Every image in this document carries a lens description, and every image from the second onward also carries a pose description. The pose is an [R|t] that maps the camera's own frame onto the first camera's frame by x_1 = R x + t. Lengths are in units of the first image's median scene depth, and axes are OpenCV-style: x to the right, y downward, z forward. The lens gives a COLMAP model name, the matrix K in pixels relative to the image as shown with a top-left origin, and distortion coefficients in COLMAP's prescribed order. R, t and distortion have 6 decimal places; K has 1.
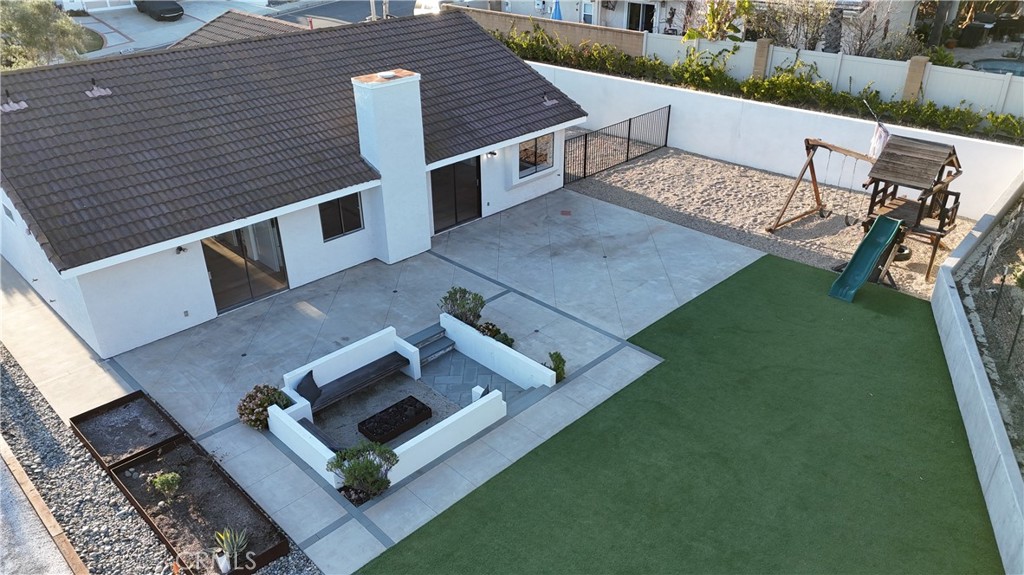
lens RADIAL K [[749.3, 0, 514.5], [0, 749.3, 290.9], [0, 0, 1]] dist [0.099327, -0.106050]
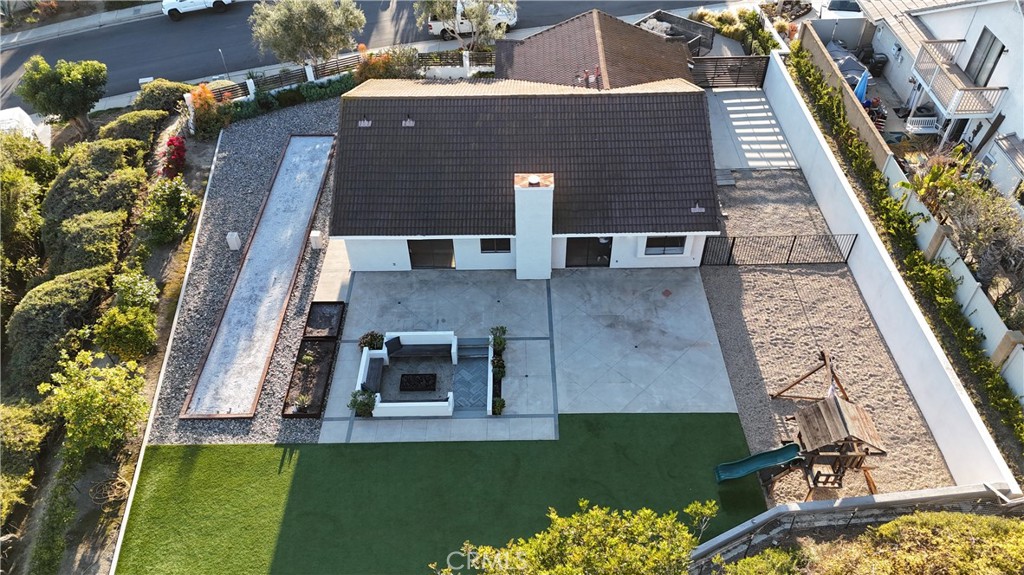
lens RADIAL K [[749.3, 0, 514.5], [0, 749.3, 290.9], [0, 0, 1]] dist [0.099327, -0.106050]
pose [[0.709903, 0.493403, -0.502584, 0.673757], [-0.324822, 0.862537, 0.387969, -0.665051], [0.624923, -0.112170, 0.772586, -0.221778]]
